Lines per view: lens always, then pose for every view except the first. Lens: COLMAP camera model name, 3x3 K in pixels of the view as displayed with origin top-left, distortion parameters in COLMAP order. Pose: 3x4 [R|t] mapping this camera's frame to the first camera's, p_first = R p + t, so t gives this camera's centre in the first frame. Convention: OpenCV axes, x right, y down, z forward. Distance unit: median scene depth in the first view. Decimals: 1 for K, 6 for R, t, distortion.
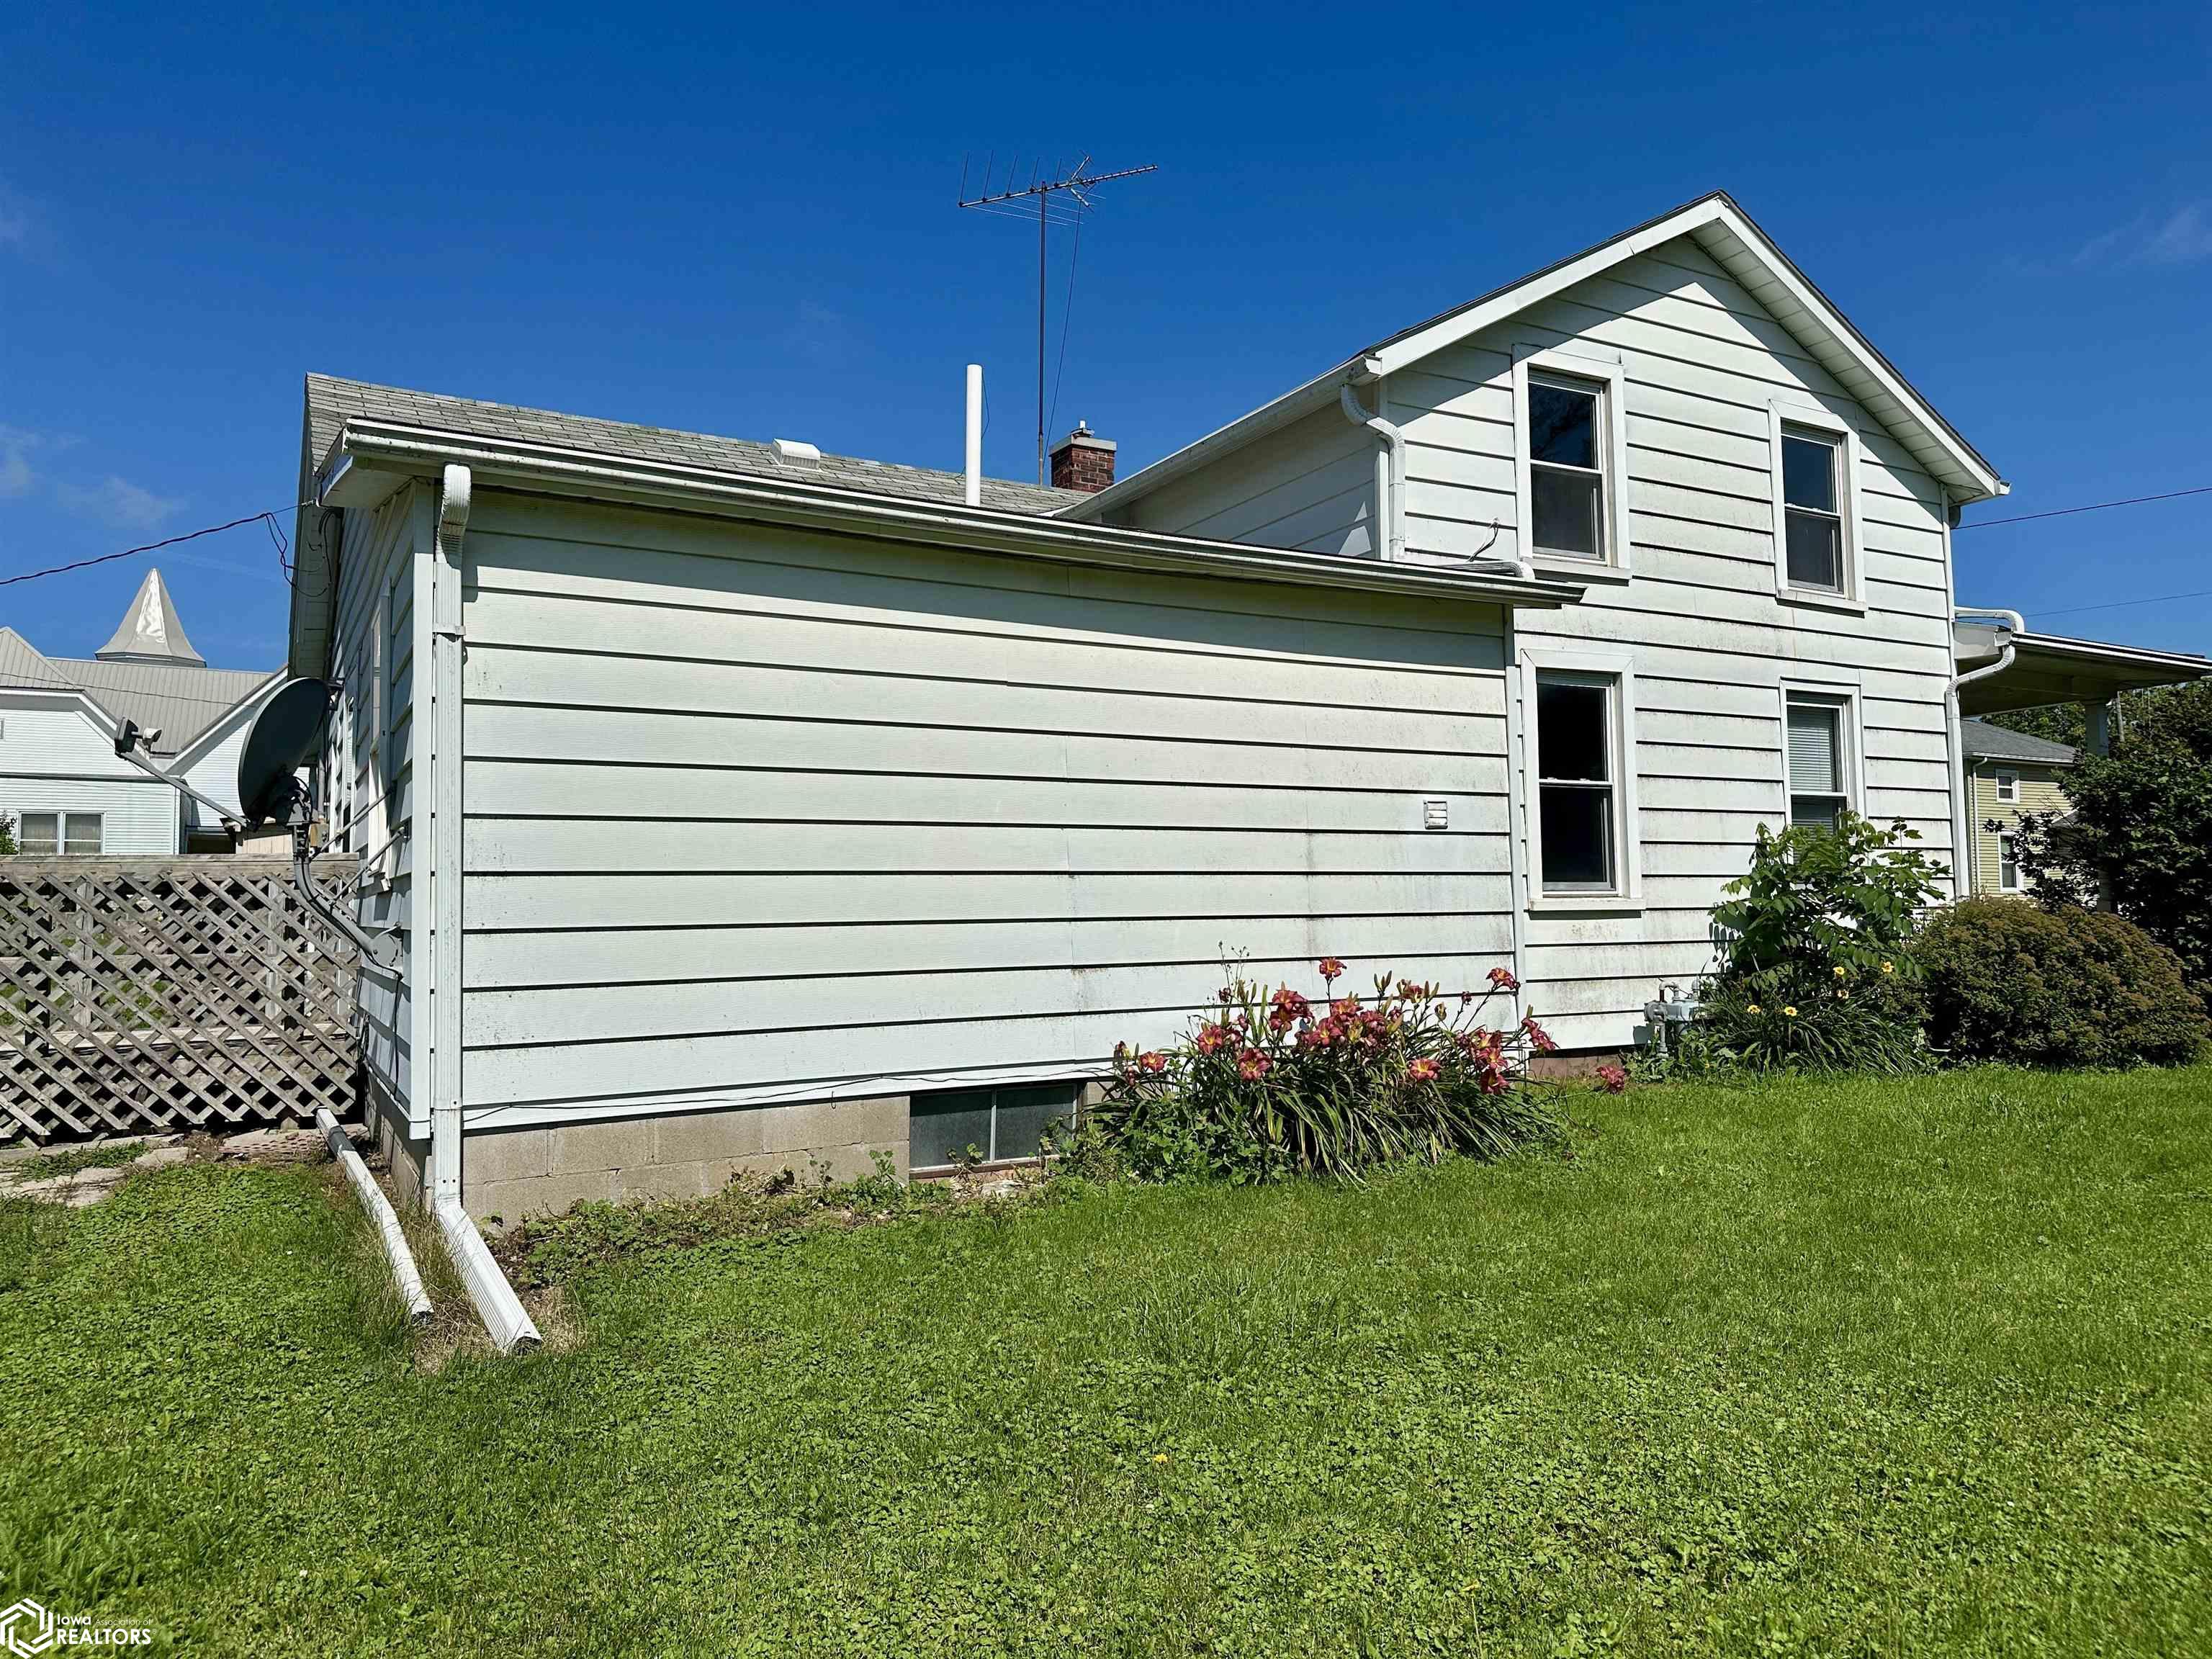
lens RADIAL K [[1554.2, 0, 1106.0], [0, 1554.2, 829.5], [0, 0, 1]] dist [0.099625, -0.154523]
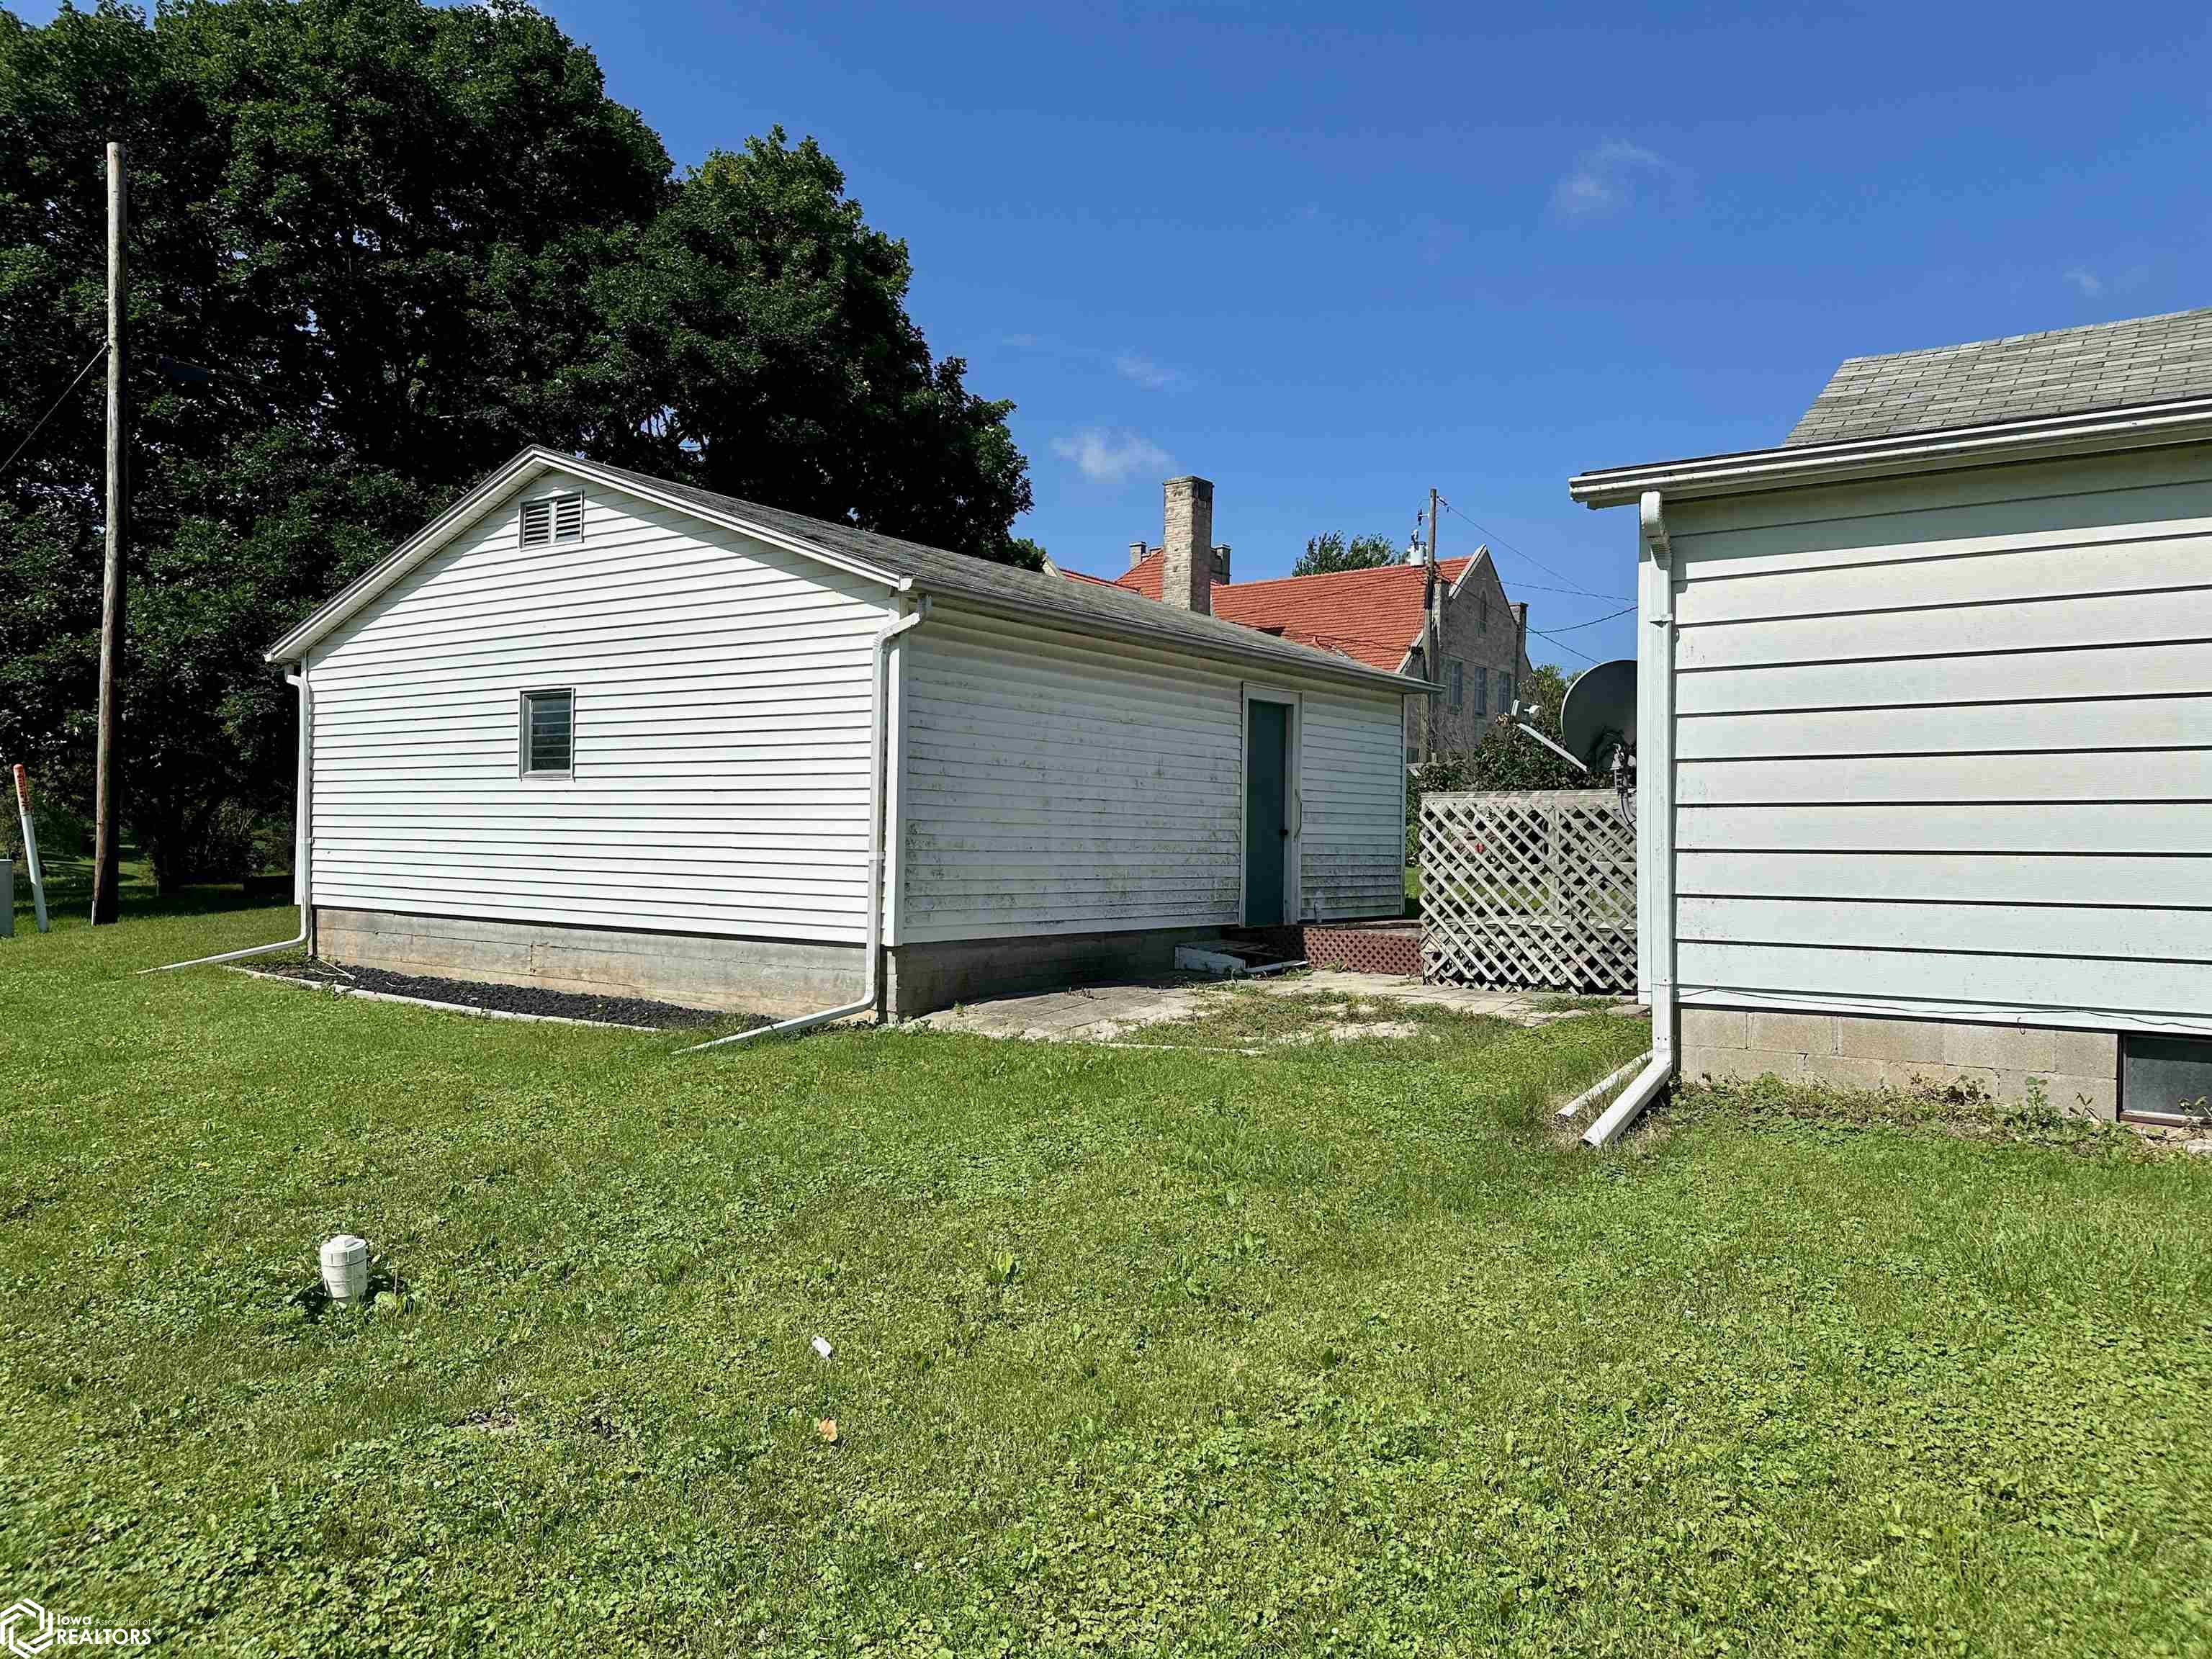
lens RADIAL K [[1554.2, 0, 1106.0], [0, 1554.2, 829.5], [0, 0, 1]] dist [0.099625, -0.154523]
pose [[0.405996, 0.012610, -0.913788, 0.507312], [0.033490, 0.999028, 0.028666, -0.003914], [0.913261, -0.042241, 0.405179, 0.042886]]
